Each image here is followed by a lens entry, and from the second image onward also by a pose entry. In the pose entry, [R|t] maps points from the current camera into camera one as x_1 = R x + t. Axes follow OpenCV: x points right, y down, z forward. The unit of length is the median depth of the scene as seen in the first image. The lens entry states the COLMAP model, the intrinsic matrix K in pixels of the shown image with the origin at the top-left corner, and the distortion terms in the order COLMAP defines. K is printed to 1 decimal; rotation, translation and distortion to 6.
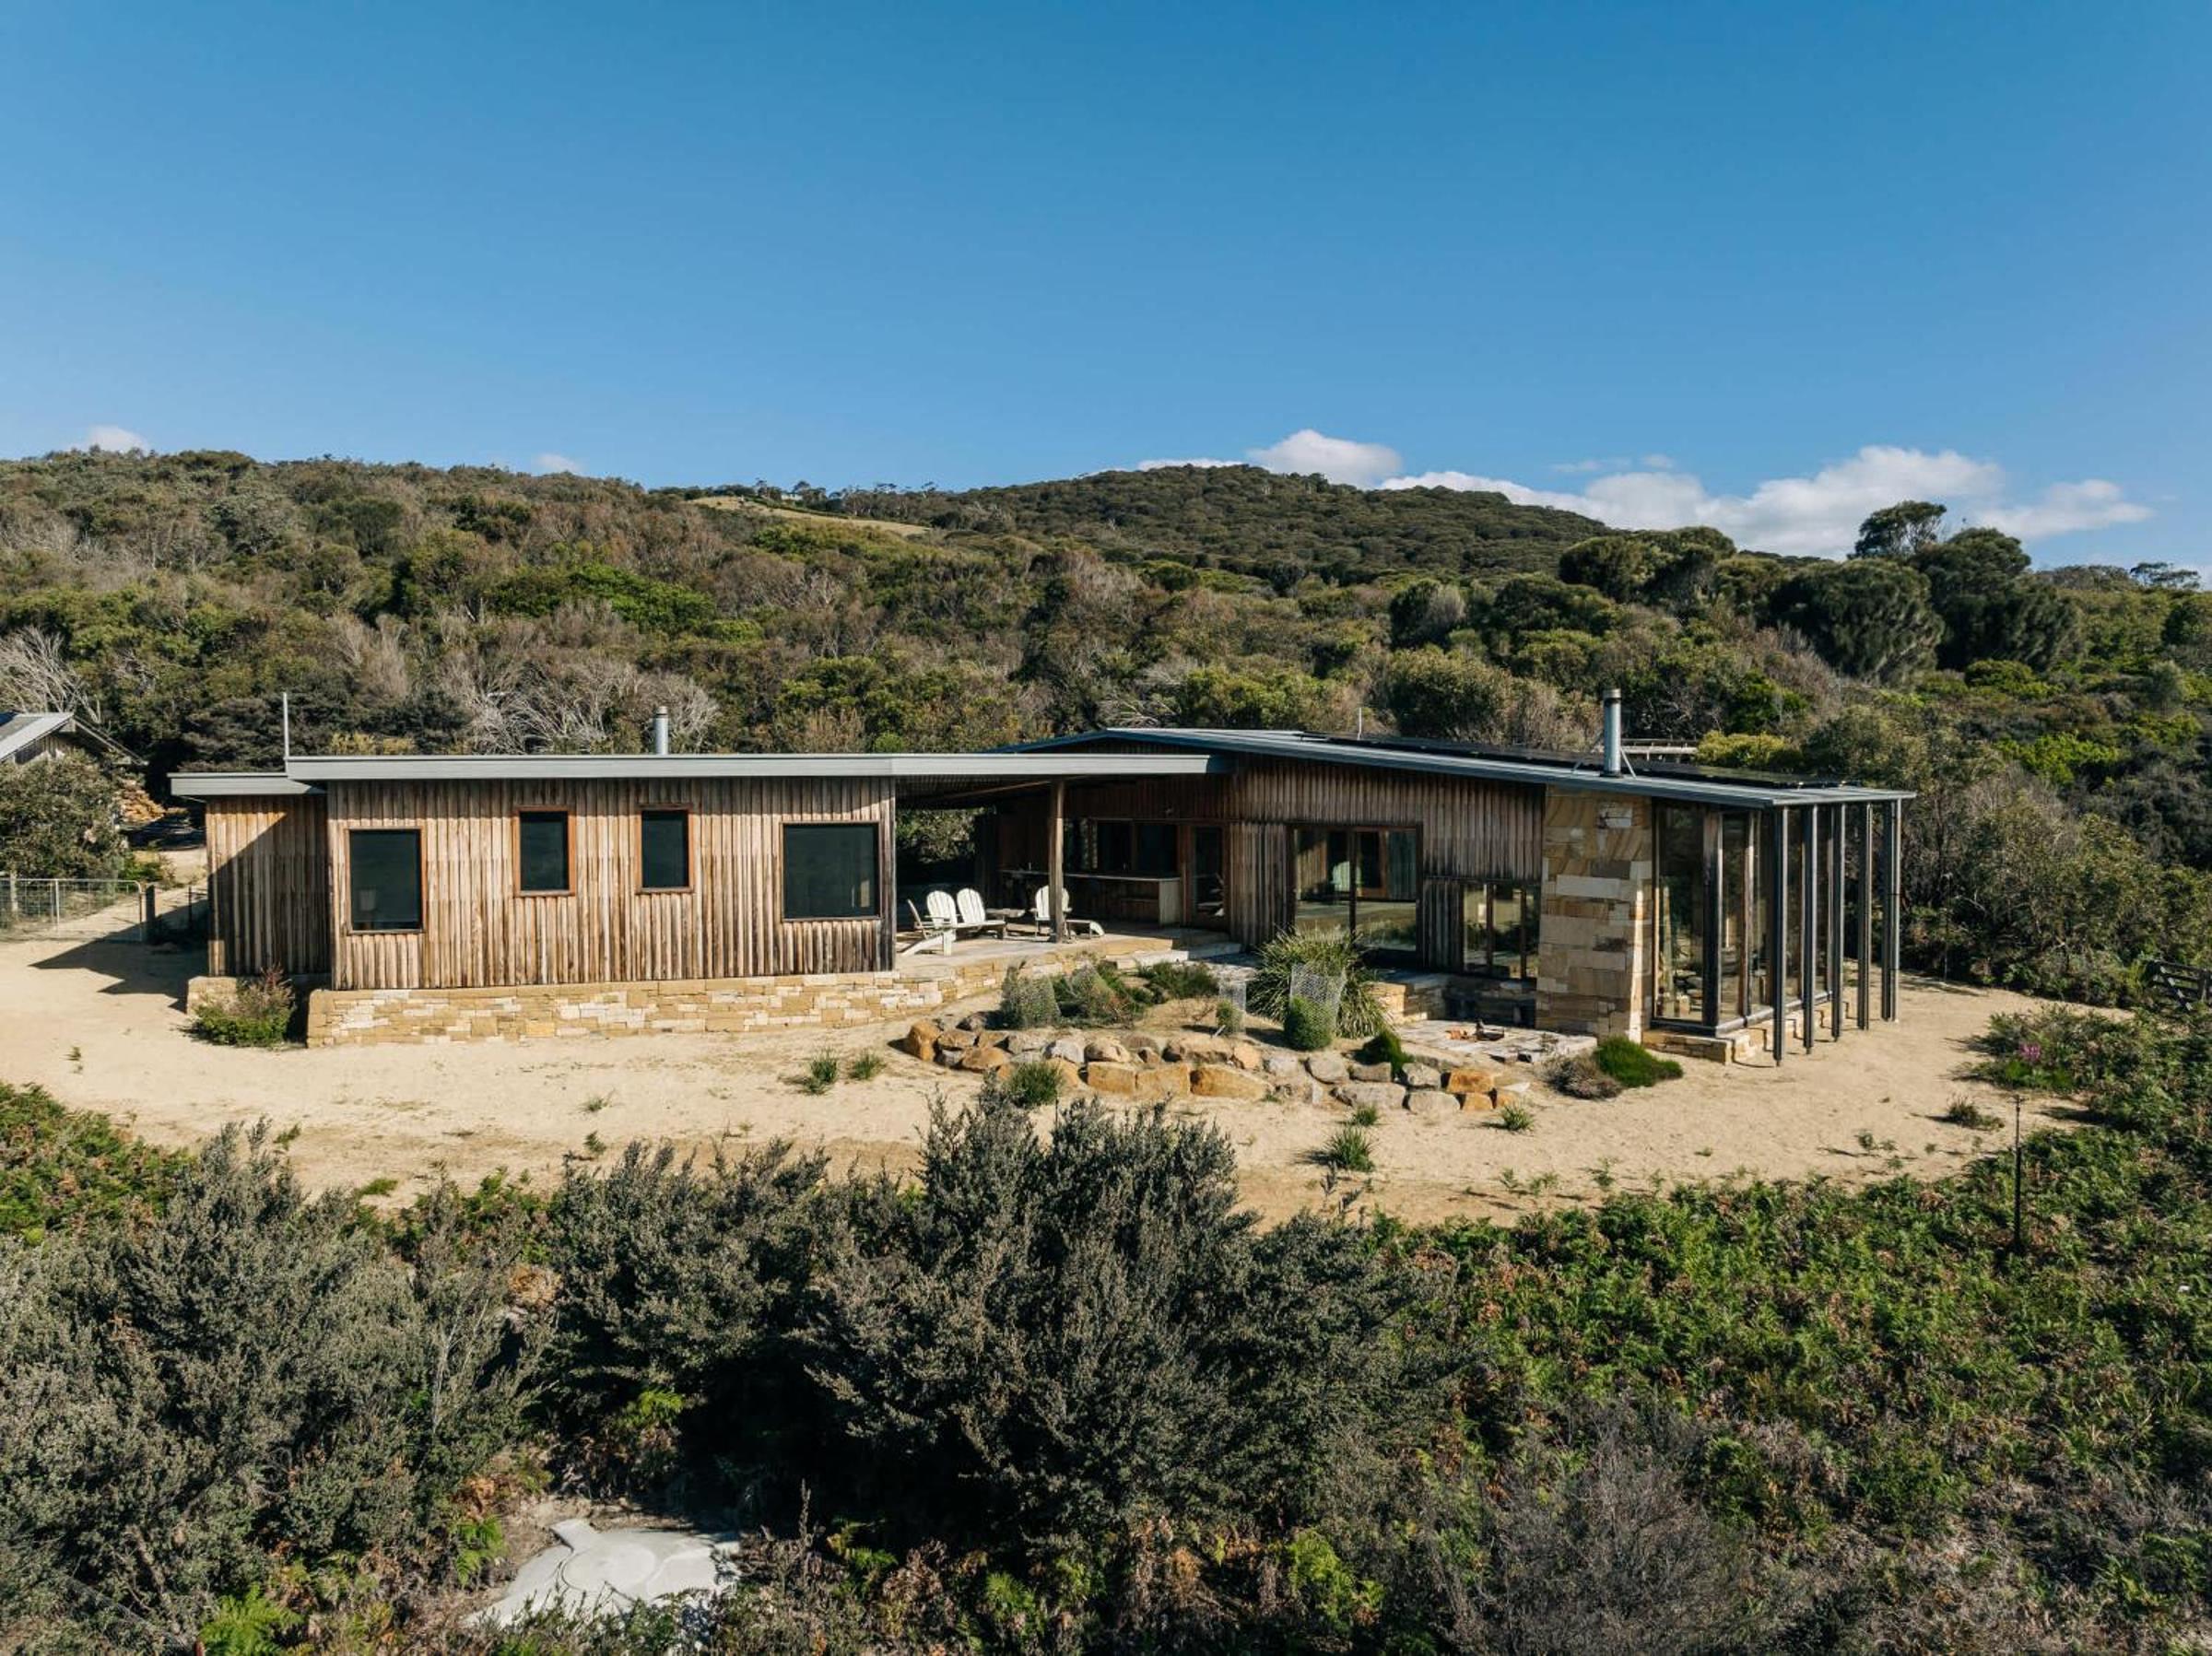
lens RADIAL K [[1563.9, 0, 1146.4], [0, 1563.9, 824.1], [0, 0, 1]] dist [-0.034104, -0.001381]
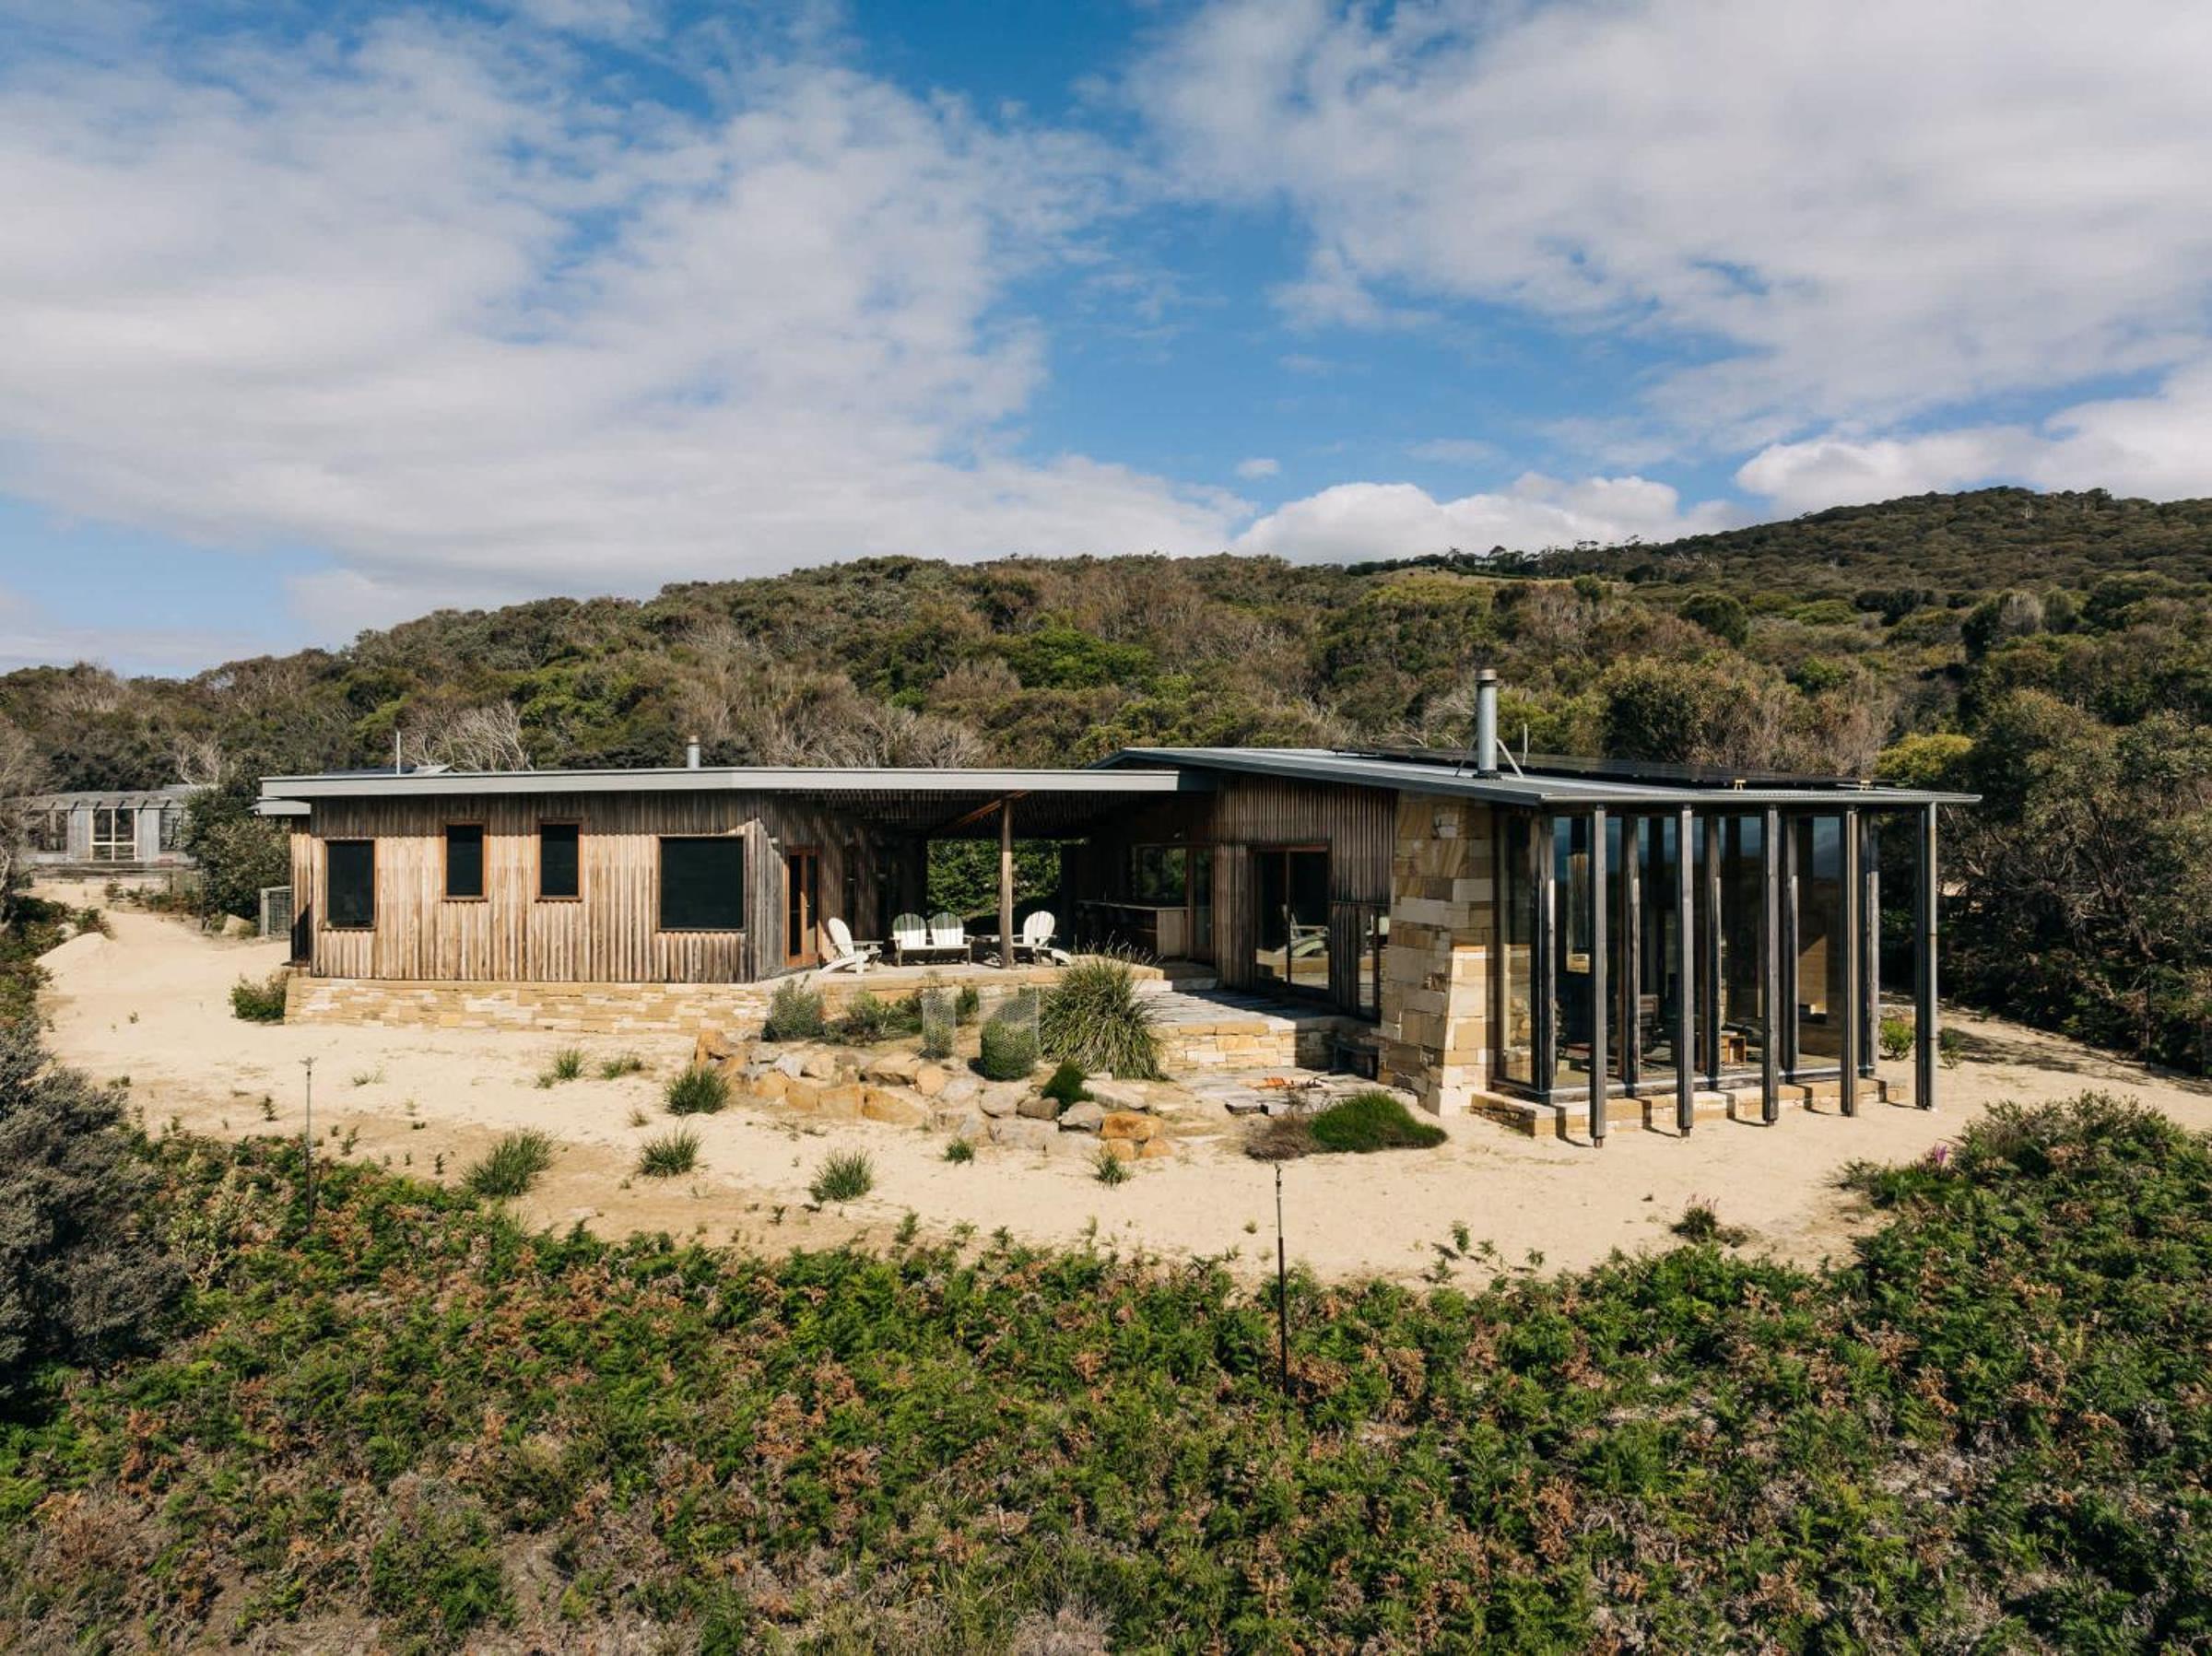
lens RADIAL K [[1564.4, 0, 1103.3], [0, 1564.4, 867.0], [0, 0, 1]] dist [-0.042293, 0.003316]
pose [[0.894332, 0.003219, -0.447393, 0.499333], [-0.009658, 0.999880, -0.012113, 0.028519], [0.447300, 0.015155, 0.894255, 0.193264]]
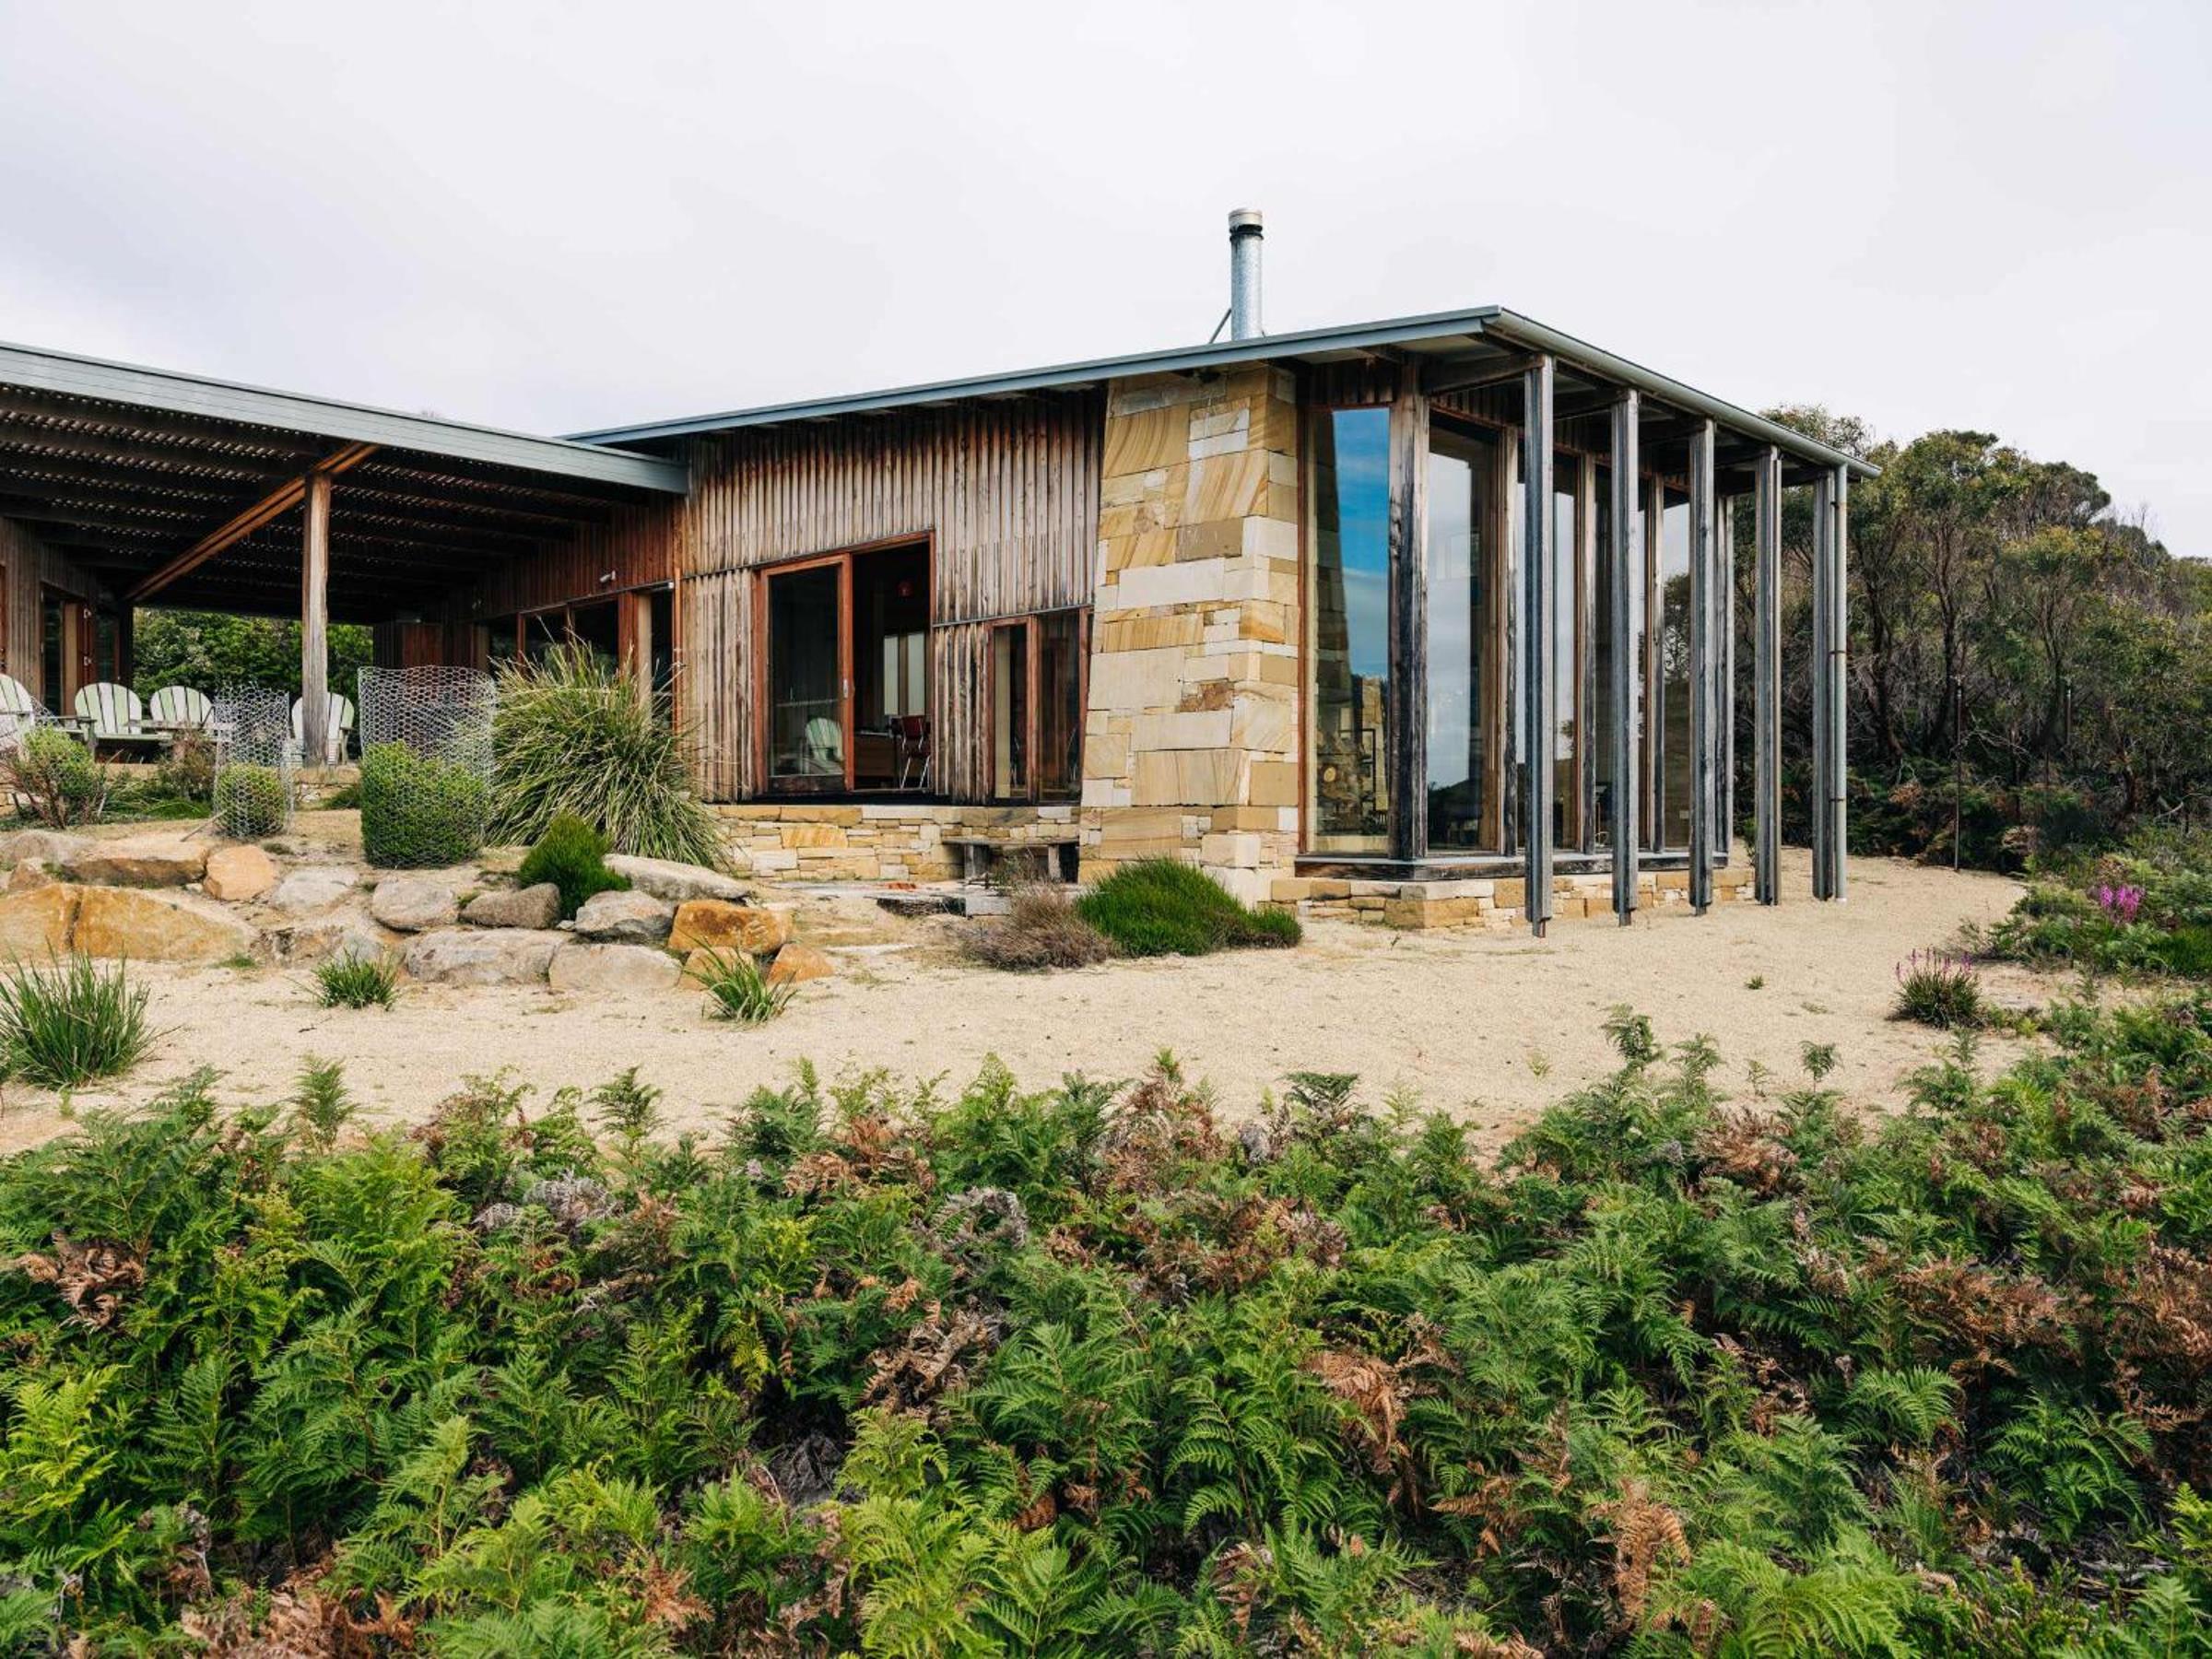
lens RADIAL K [[1689.7, 0, 1106.0], [0, 1689.7, 829.5], [0, 0, 1]] dist [0.004678, 0.001829]
pose [[0.999847, 0.005858, -0.016455, 0.272200], [-0.006210, 0.999751, -0.021421, 0.127656], [0.016326, 0.021520, 0.999635, 0.474253]]
